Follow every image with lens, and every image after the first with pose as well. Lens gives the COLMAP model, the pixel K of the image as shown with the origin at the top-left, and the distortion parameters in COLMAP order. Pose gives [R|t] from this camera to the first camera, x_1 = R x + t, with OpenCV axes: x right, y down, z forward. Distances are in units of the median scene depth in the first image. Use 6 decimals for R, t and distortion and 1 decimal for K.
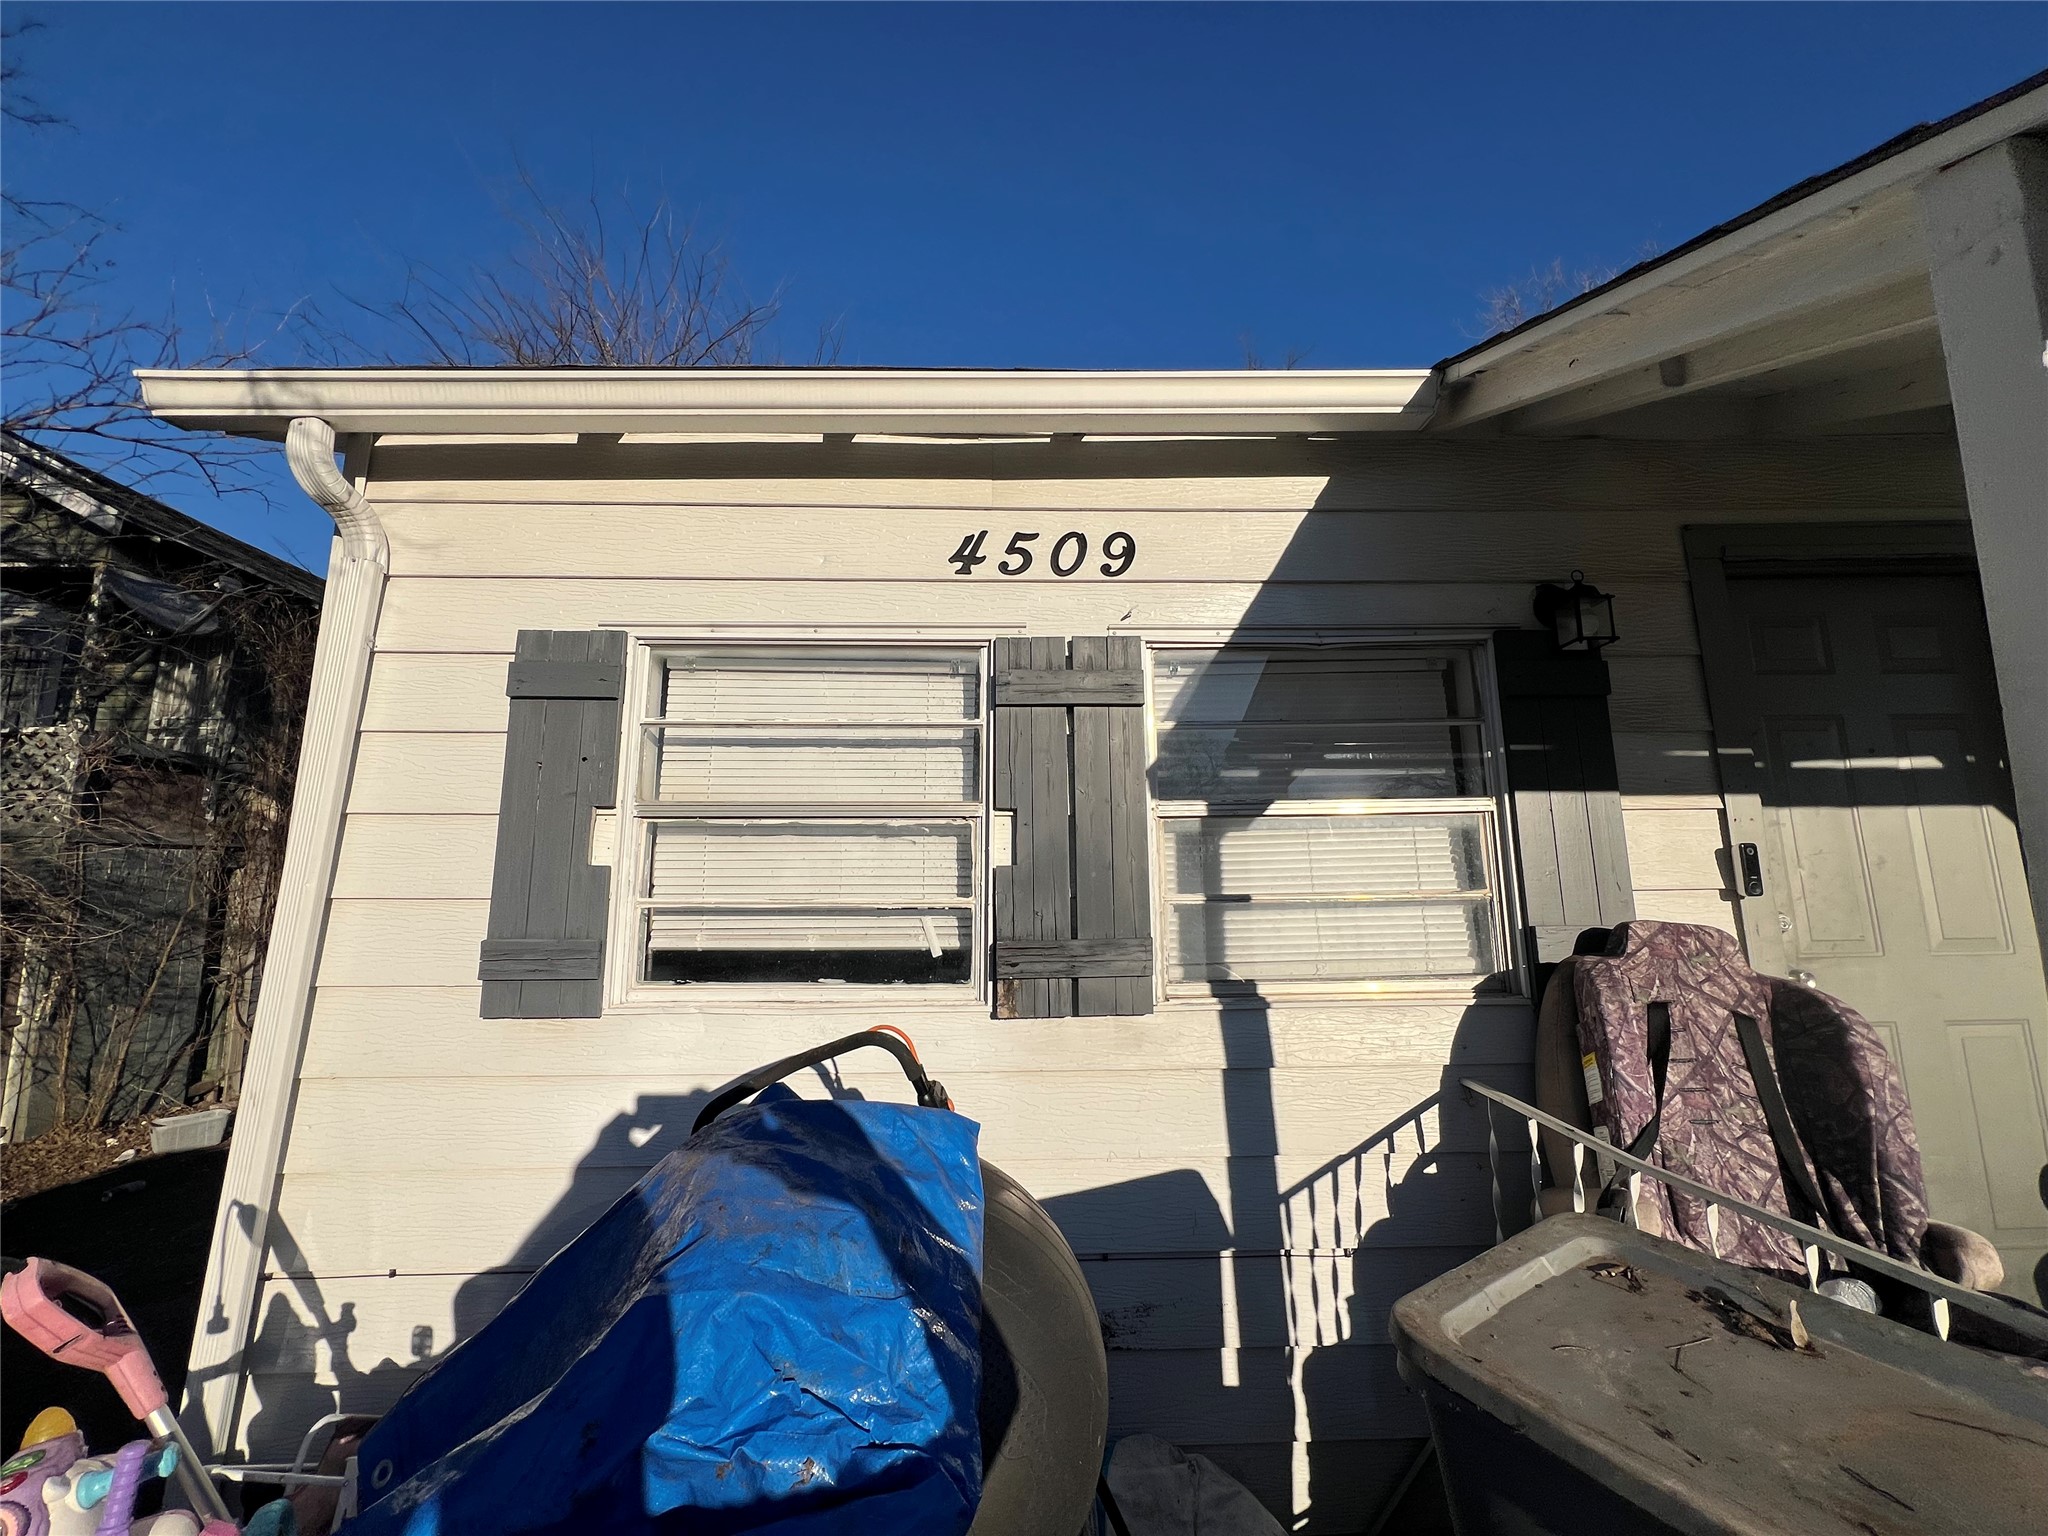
lens RADIAL K [[816.2, 0, 1038.9], [0, 816.2, 755.6], [0, 0, 1]] dist [-0.003461, -0.000098]
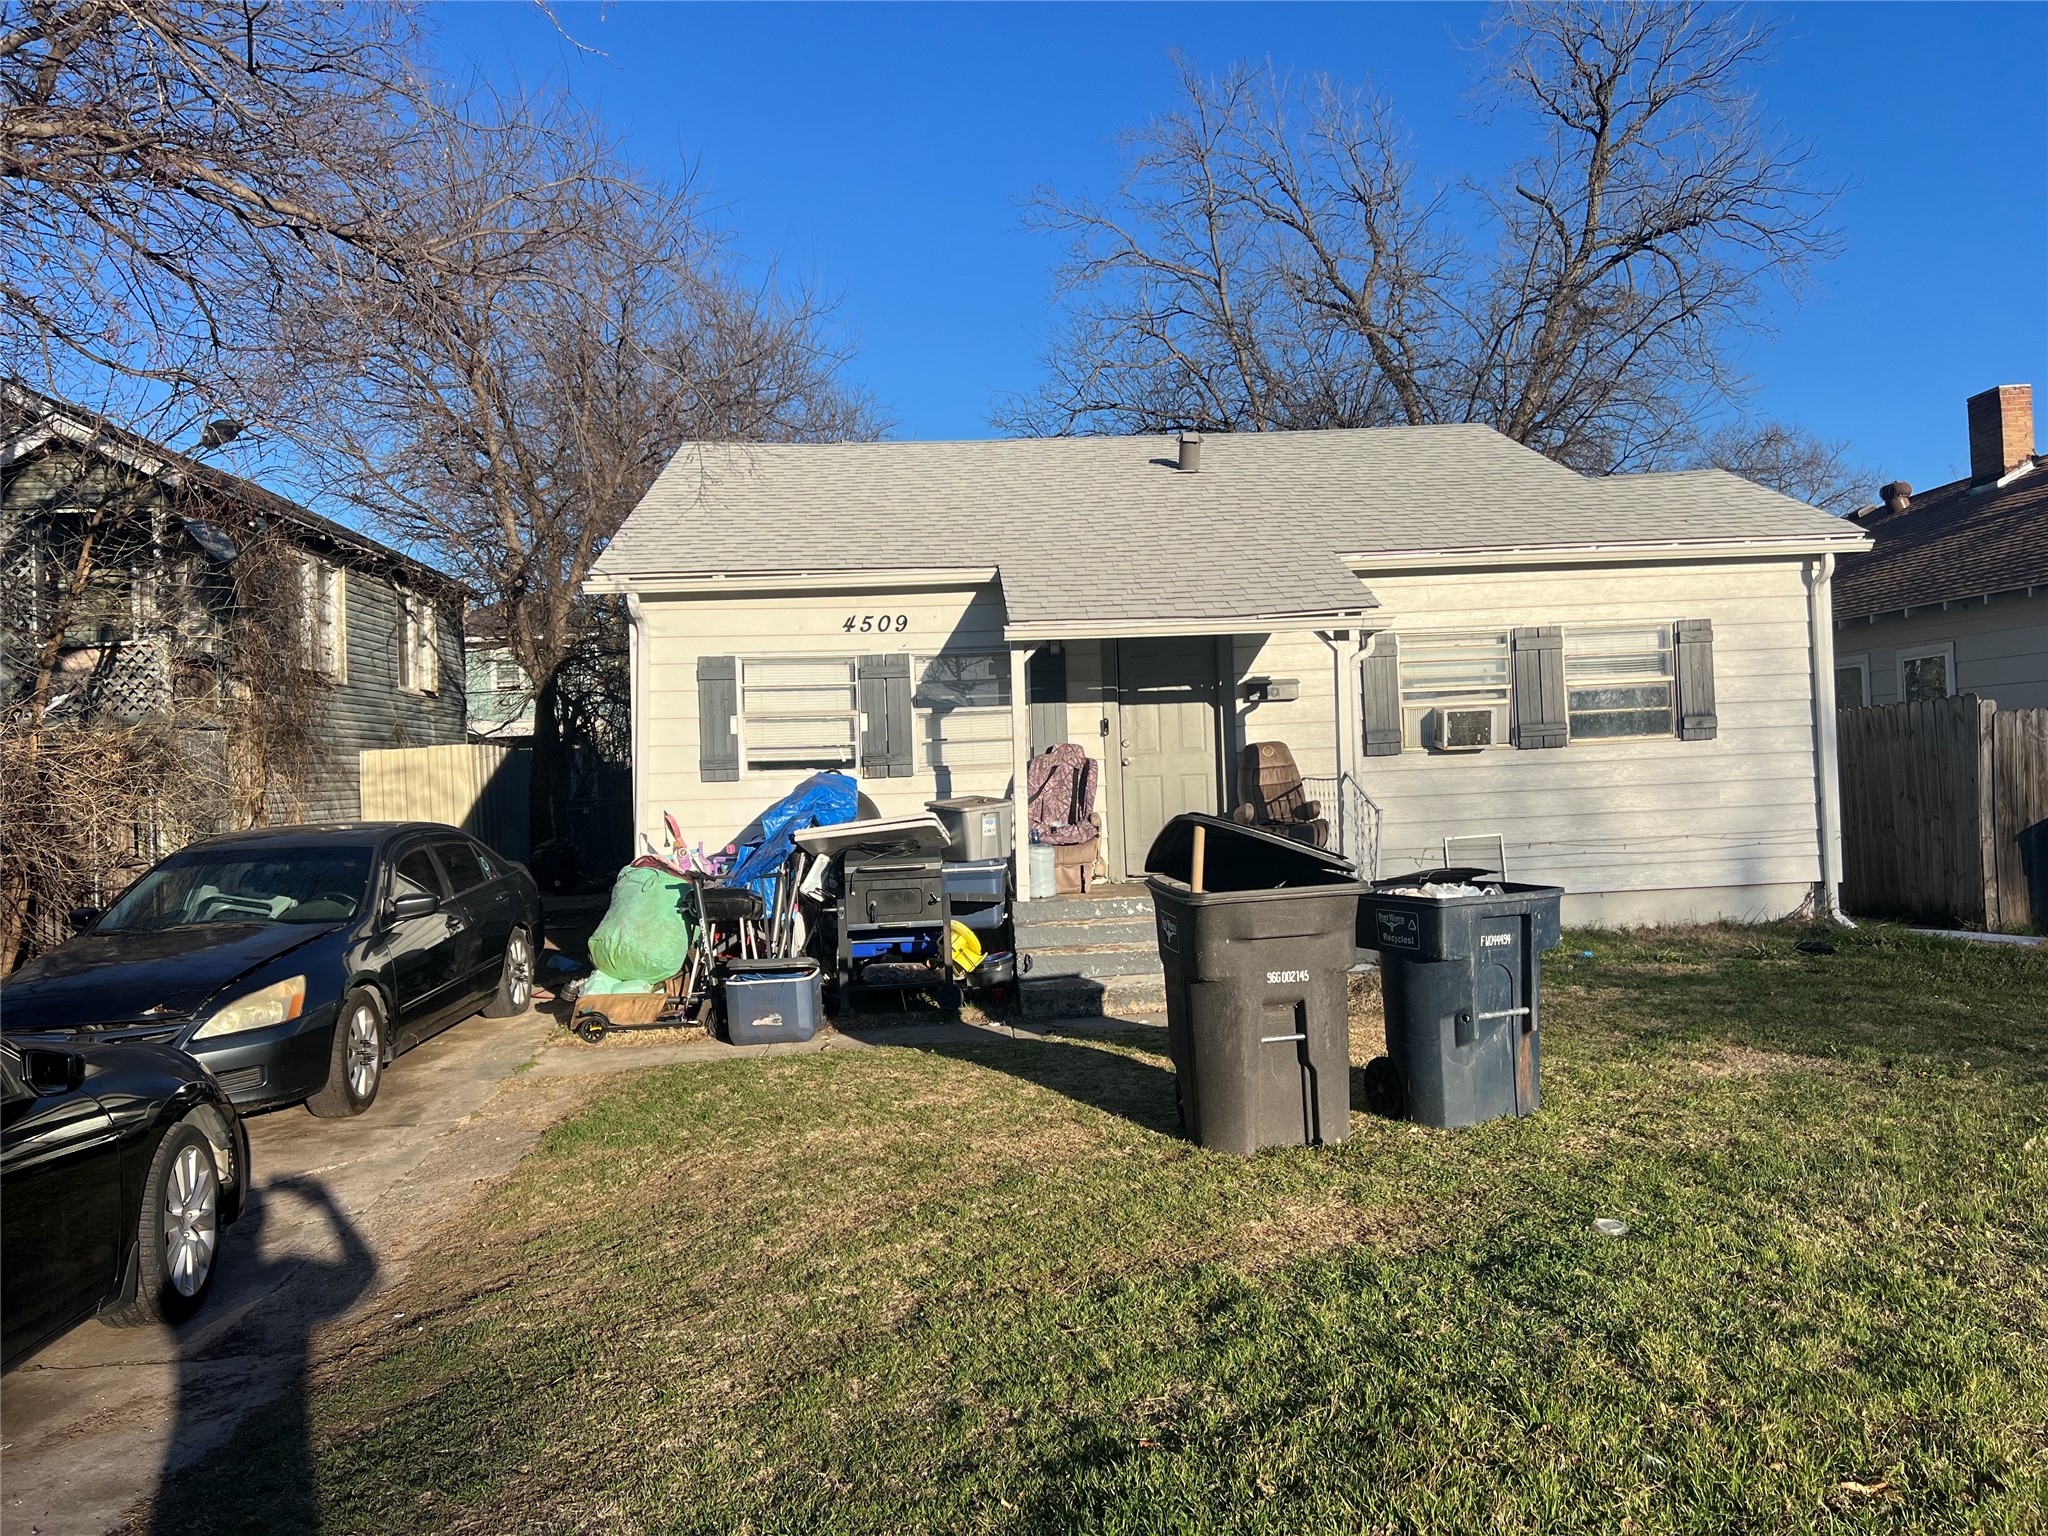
lens RADIAL K [[1546.7, 0, 1028.4], [0, 1546.7, 771.2], [0, 0, 1]] dist [0.001676, -0.000432]
pose [[0.998601, -0.024084, 0.047073, 0.283069], [0.015673, 0.985057, 0.171513, -0.681889], [-0.050500, -0.170535, 0.984057, -4.632511]]
